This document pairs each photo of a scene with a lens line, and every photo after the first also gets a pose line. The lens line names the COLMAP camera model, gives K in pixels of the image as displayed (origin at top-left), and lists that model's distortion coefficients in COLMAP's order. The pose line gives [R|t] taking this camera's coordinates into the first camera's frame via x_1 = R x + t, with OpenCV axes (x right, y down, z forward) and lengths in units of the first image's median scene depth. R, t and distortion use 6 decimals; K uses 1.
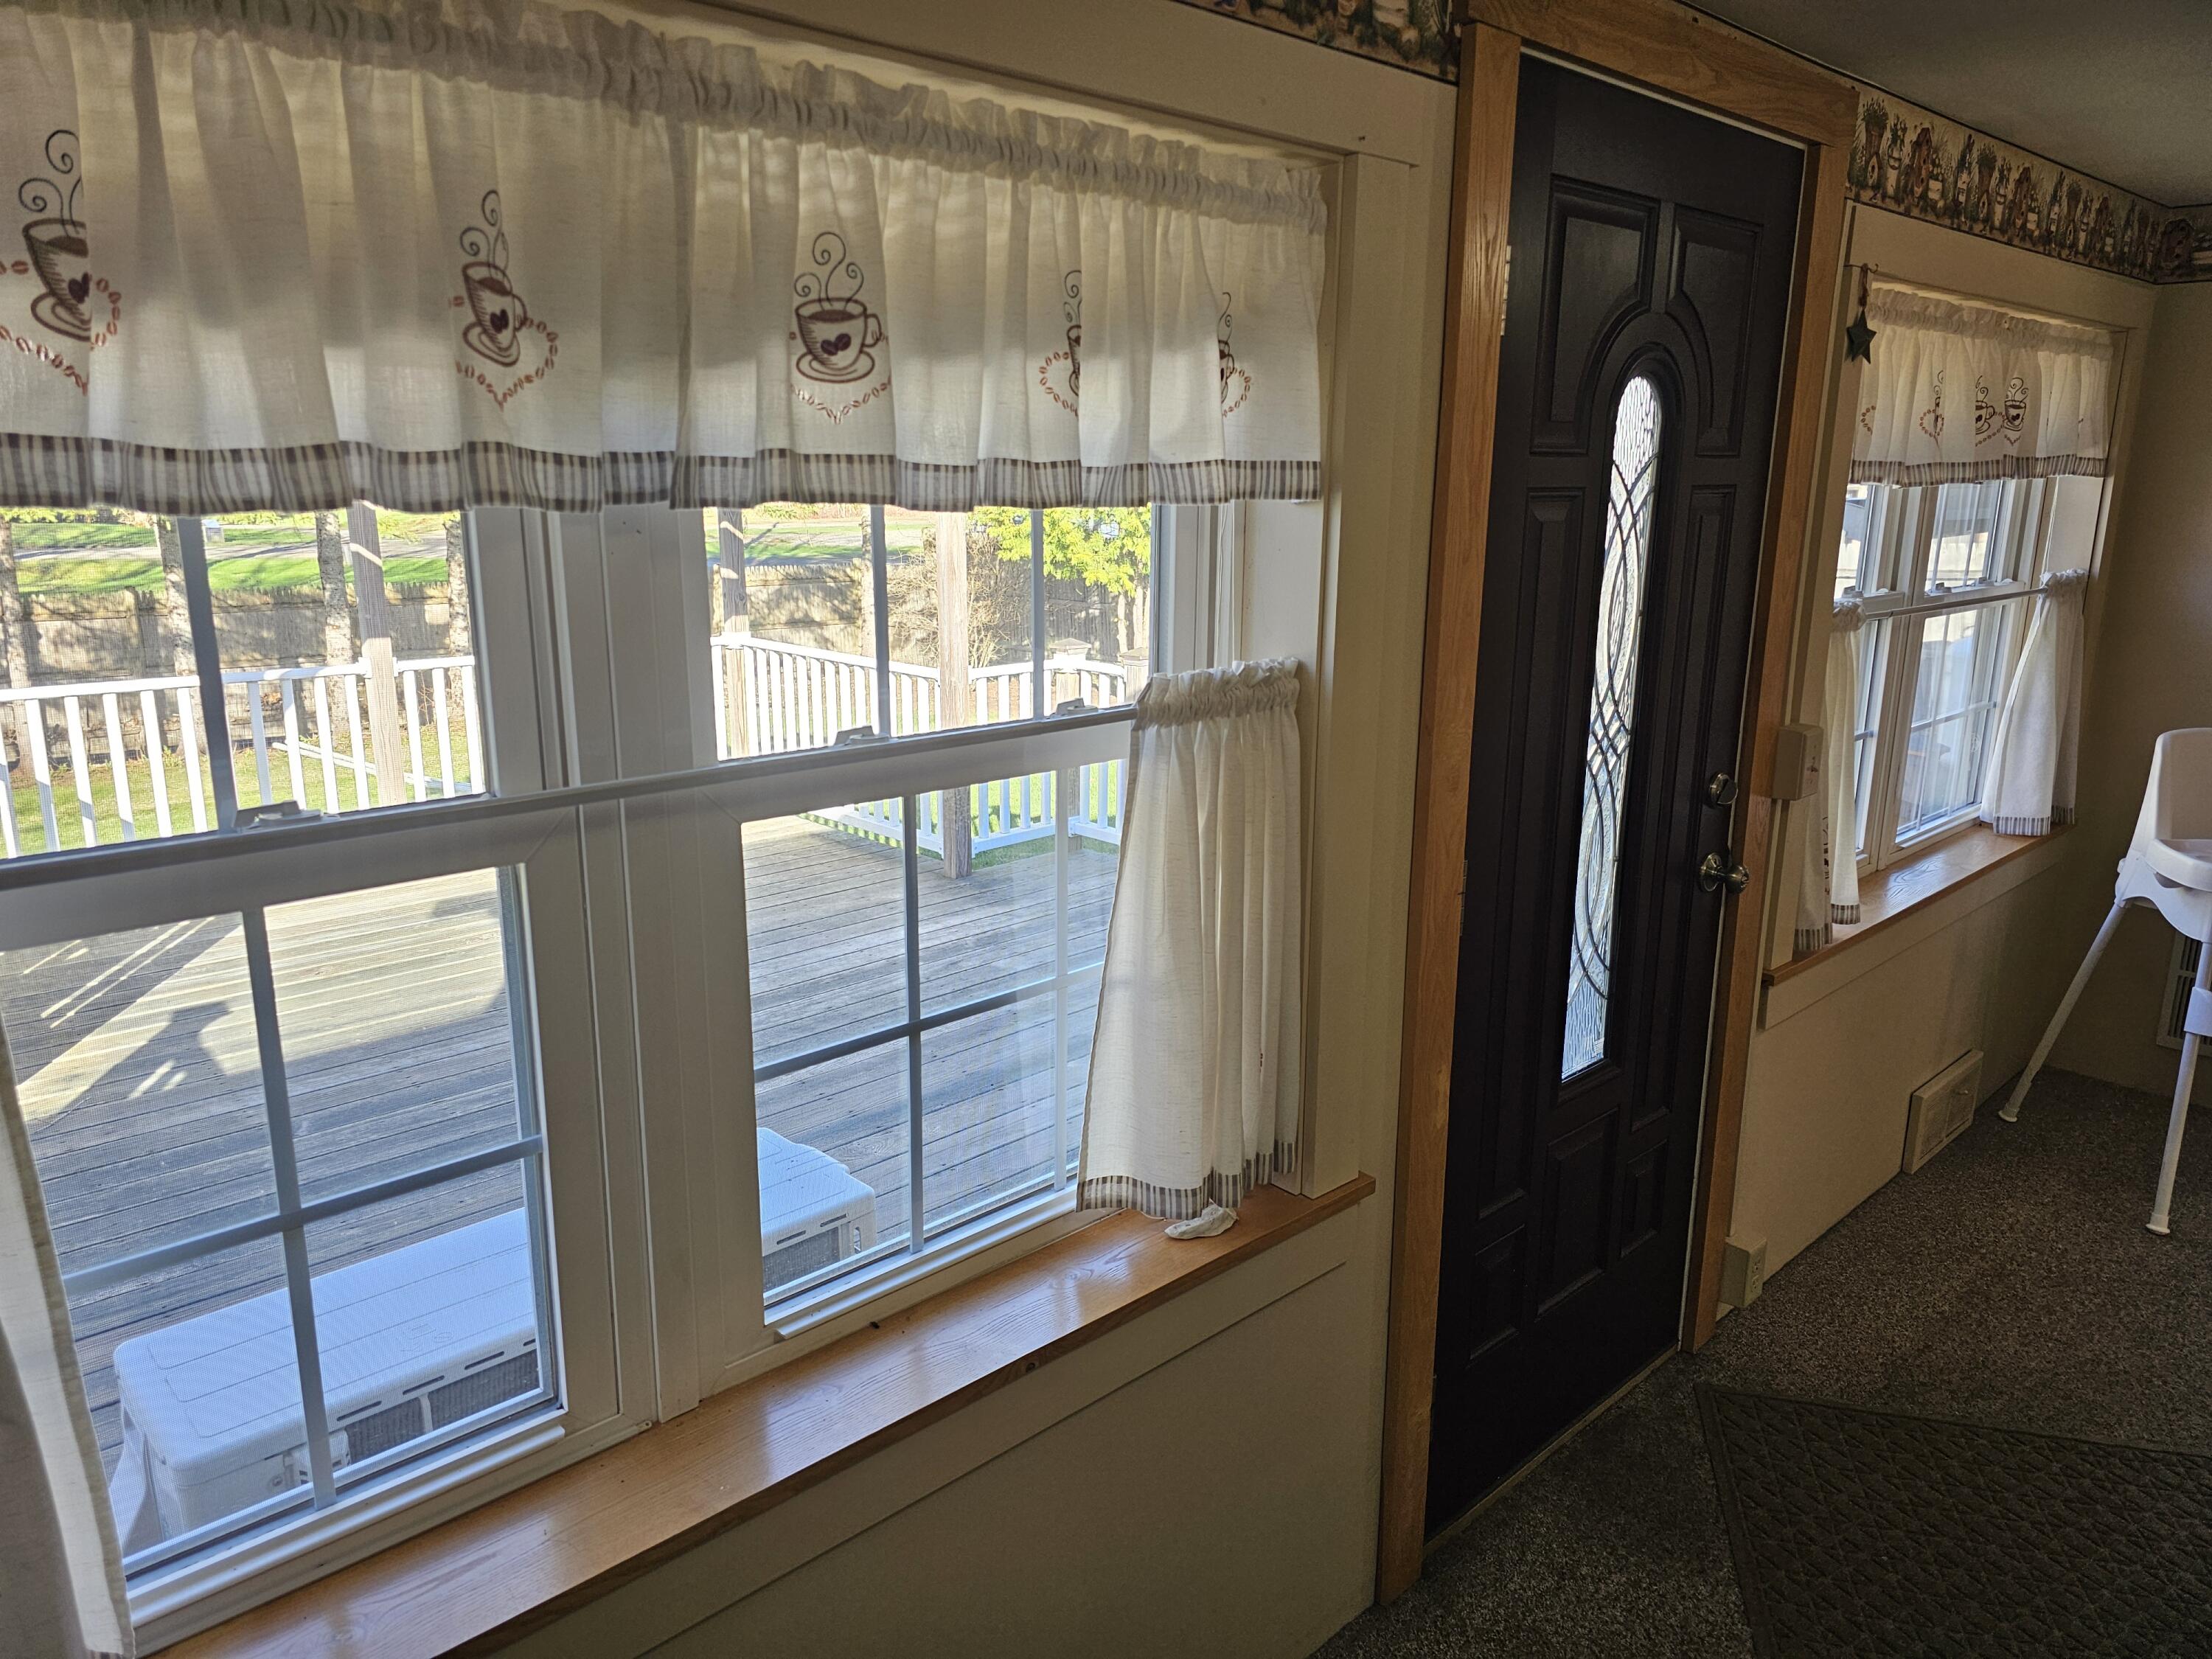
lens RADIAL K [[1490.9, 0, 1111.5], [0, 1490.9, 827.3], [0, 0, 1]] dist [0.073211, -0.057444]
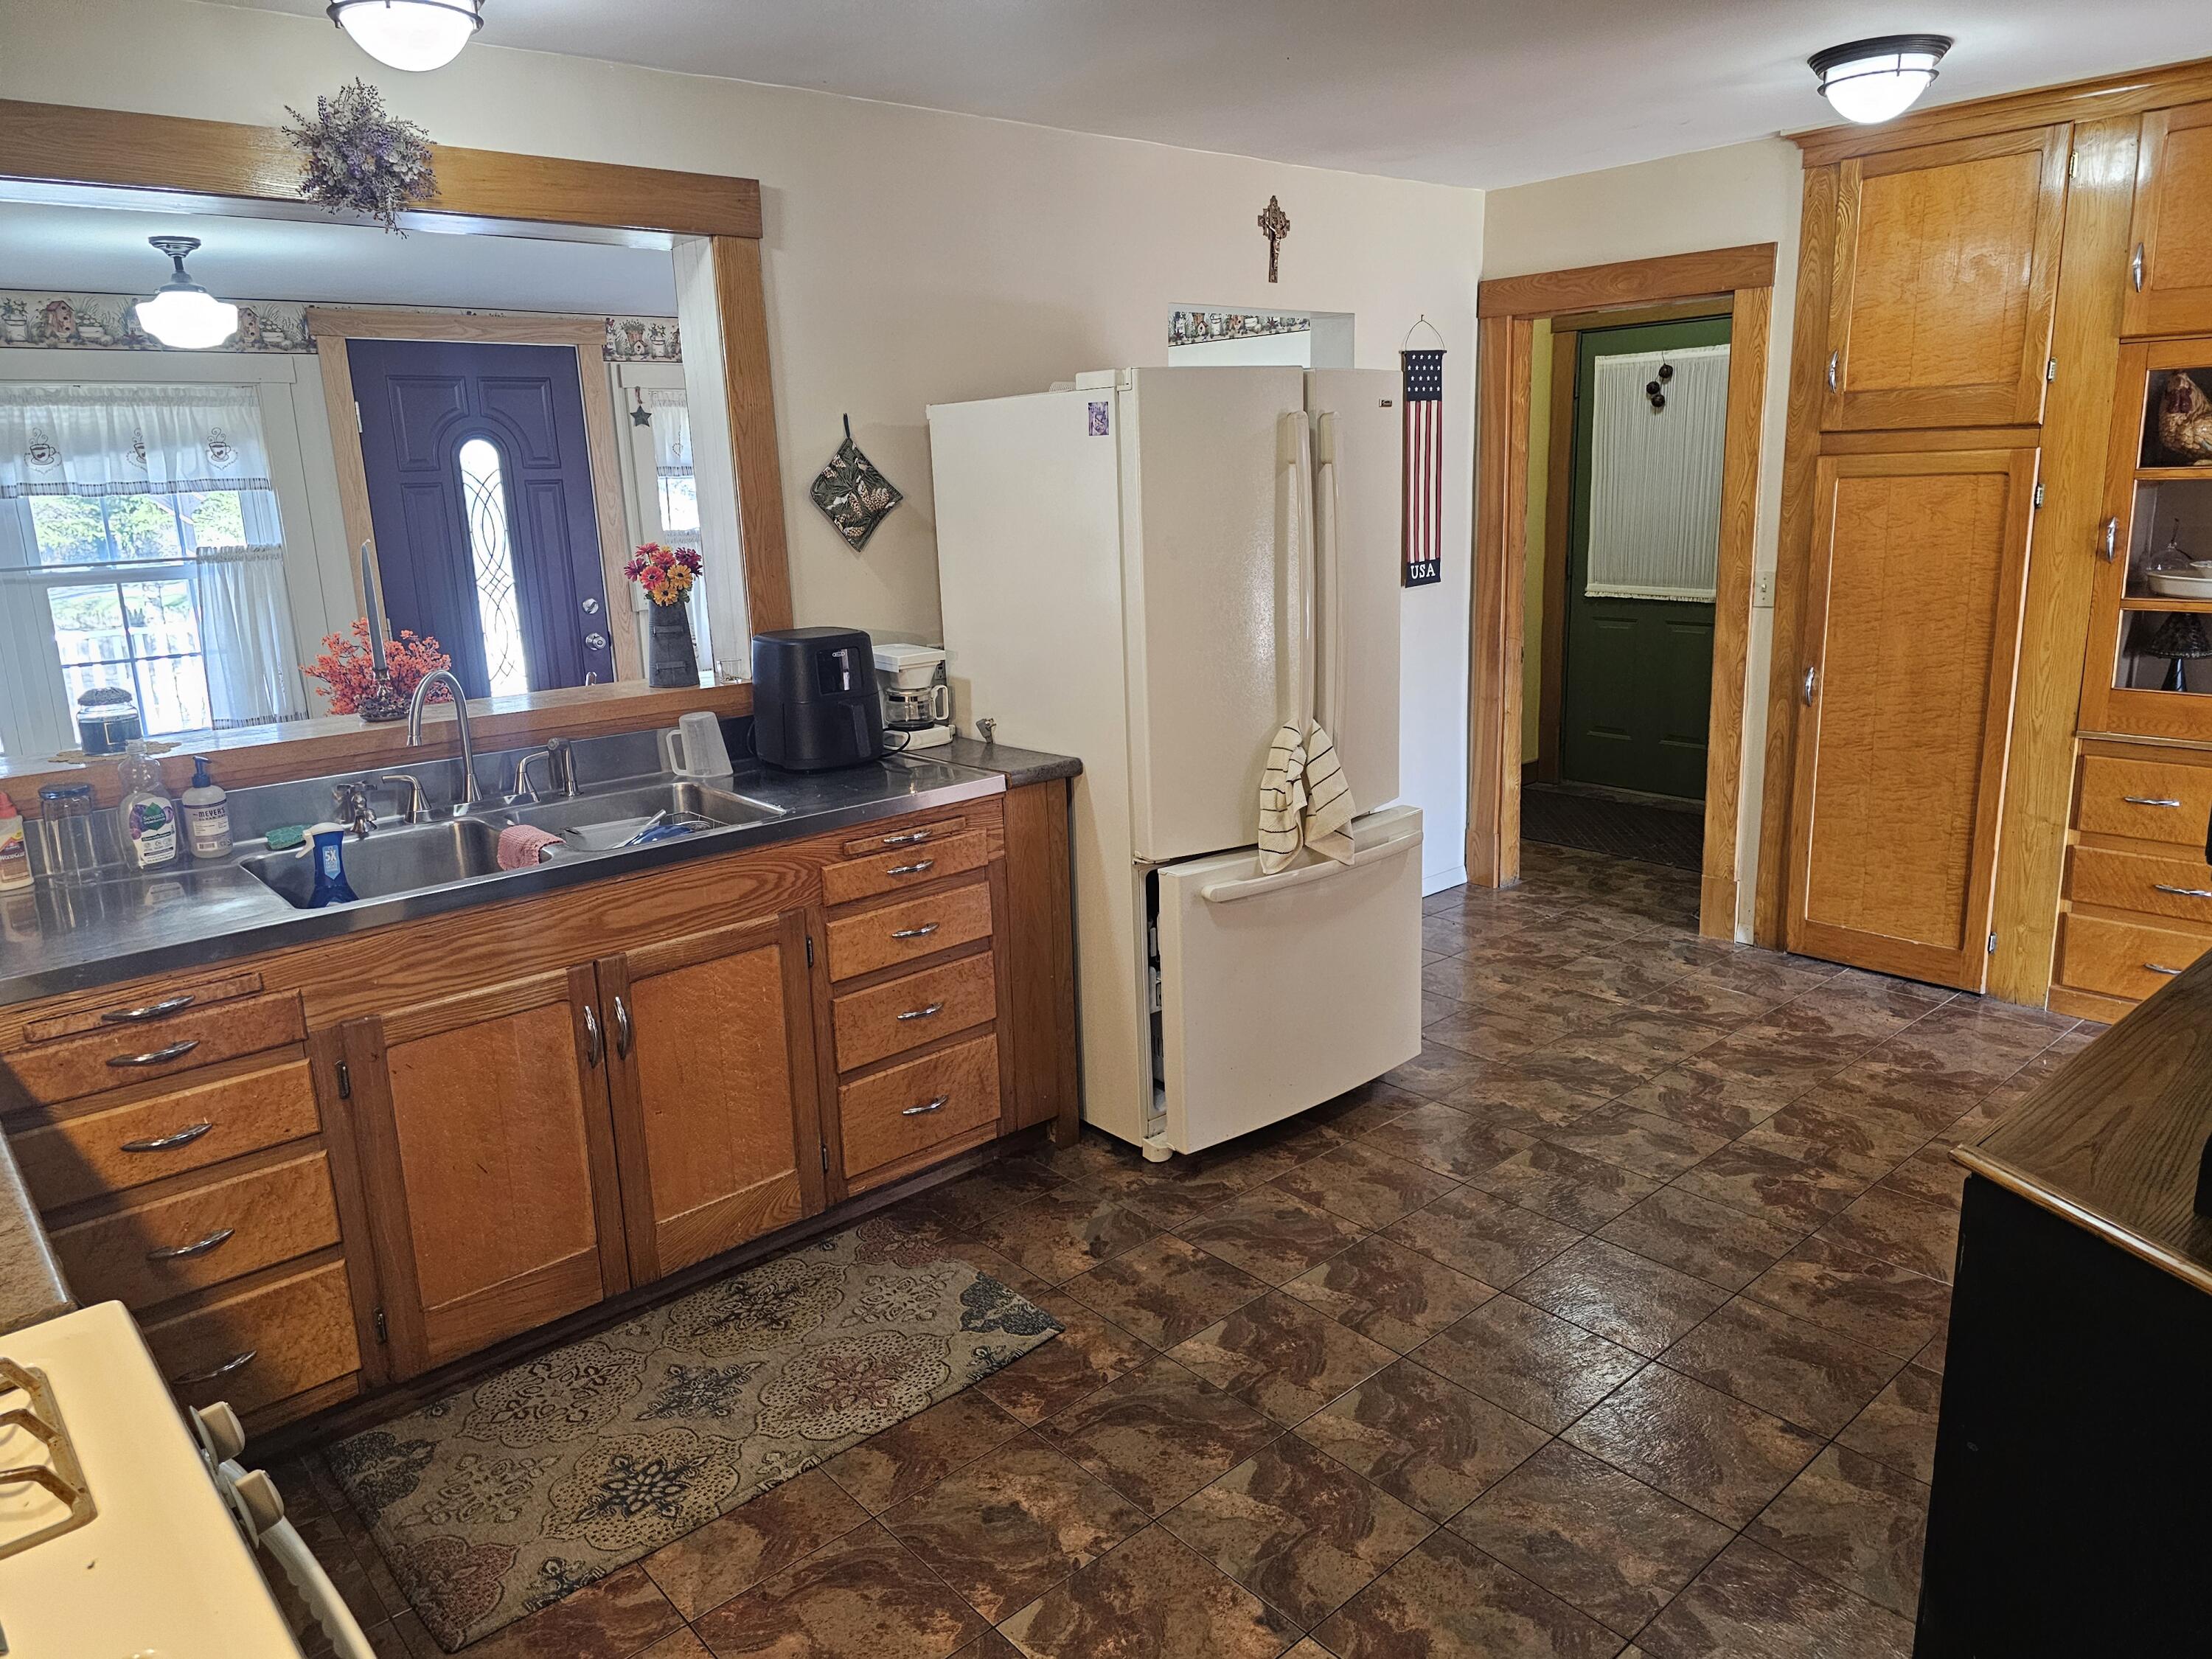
lens RADIAL K [[1490.9, 0, 1105.2], [0, 1490.9, 813.7], [0, 0, 1]] dist [0.073211, -0.057444]
pose [[0.998803, -0.029286, -0.039184, 2.456637], [0.029399, 0.999565, 0.002291, 0.615025], [0.039100, -0.003440, 0.999229, -2.582540]]
